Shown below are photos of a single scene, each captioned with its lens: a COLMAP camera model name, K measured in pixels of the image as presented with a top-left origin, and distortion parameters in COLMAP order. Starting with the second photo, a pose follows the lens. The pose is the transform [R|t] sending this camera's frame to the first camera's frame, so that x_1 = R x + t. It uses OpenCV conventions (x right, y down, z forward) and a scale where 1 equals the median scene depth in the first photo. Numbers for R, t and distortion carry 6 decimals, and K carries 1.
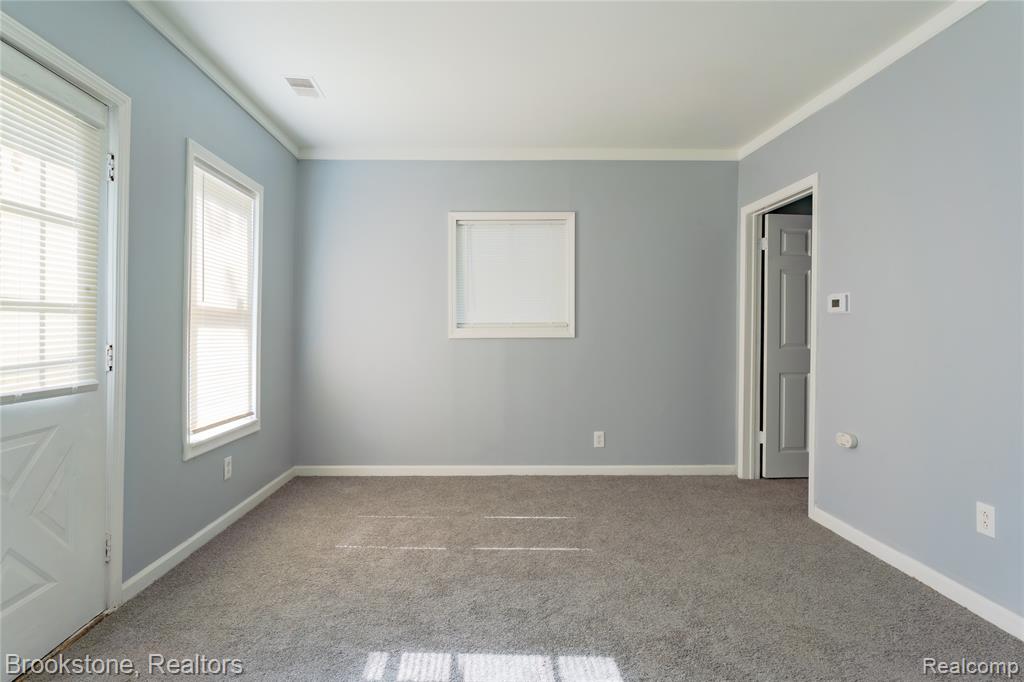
lens RADIAL K [[538.4, 0, 509.1], [0, 538.4, 334.5], [0, 0, 1]] dist [-0.001140, -0.000322]
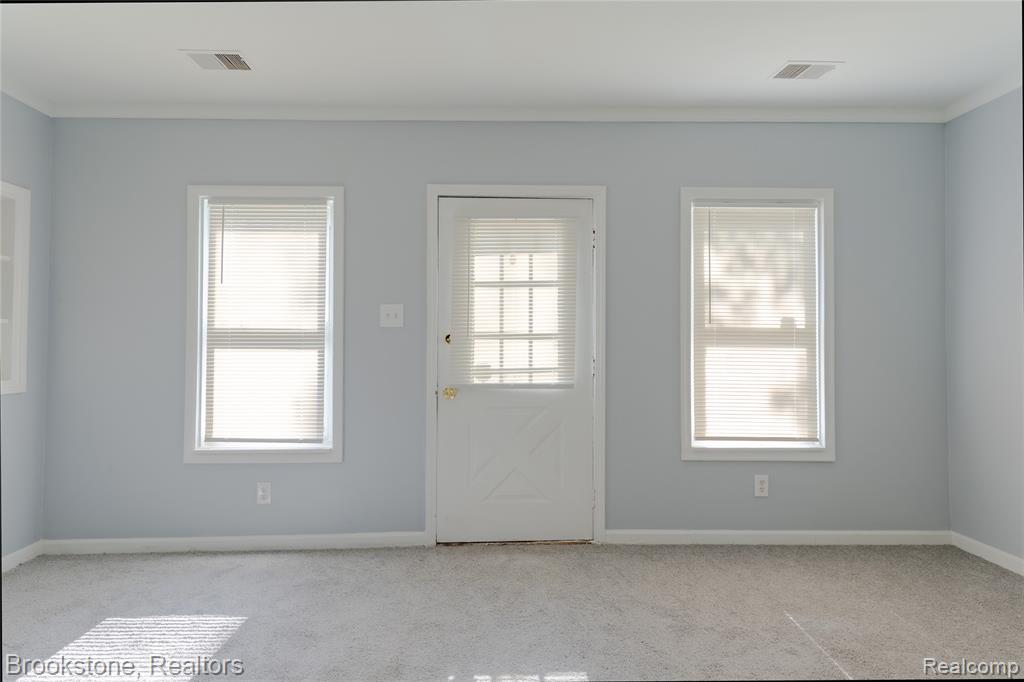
lens RADIAL K [[478.1, 0, 480.1], [0, 478.1, 331.3], [0, 0, 1]] dist [-0.004333, 0.000429]
pose [[-0.034333, -0.027224, -0.999040, 0.650408], [-0.006170, 0.999616, -0.027028, -0.022598], [0.999391, 0.005236, -0.034487, 0.826257]]
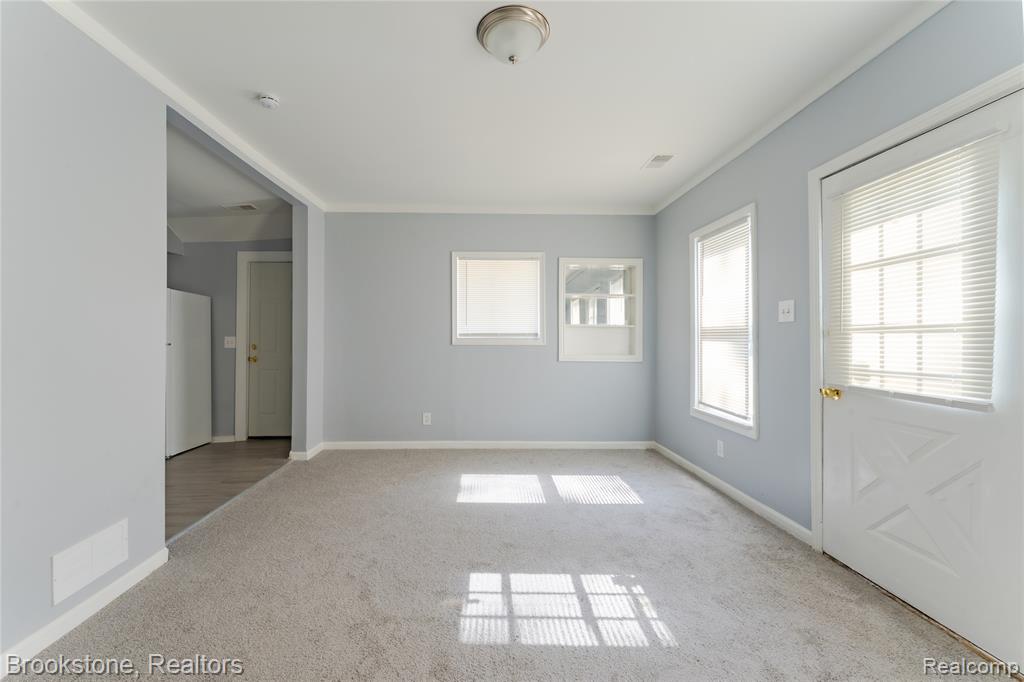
lens RADIAL K [[425.0, 0, 509.5], [0, 425.0, 335.7], [0, 0, 1]] dist [0.002750, 0.000154]
pose [[-0.999986, -0.004177, -0.003271, 0.086833], [-0.004192, 0.999981, 0.004602, -0.032841], [0.003252, 0.004615, -0.999984, 1.852763]]
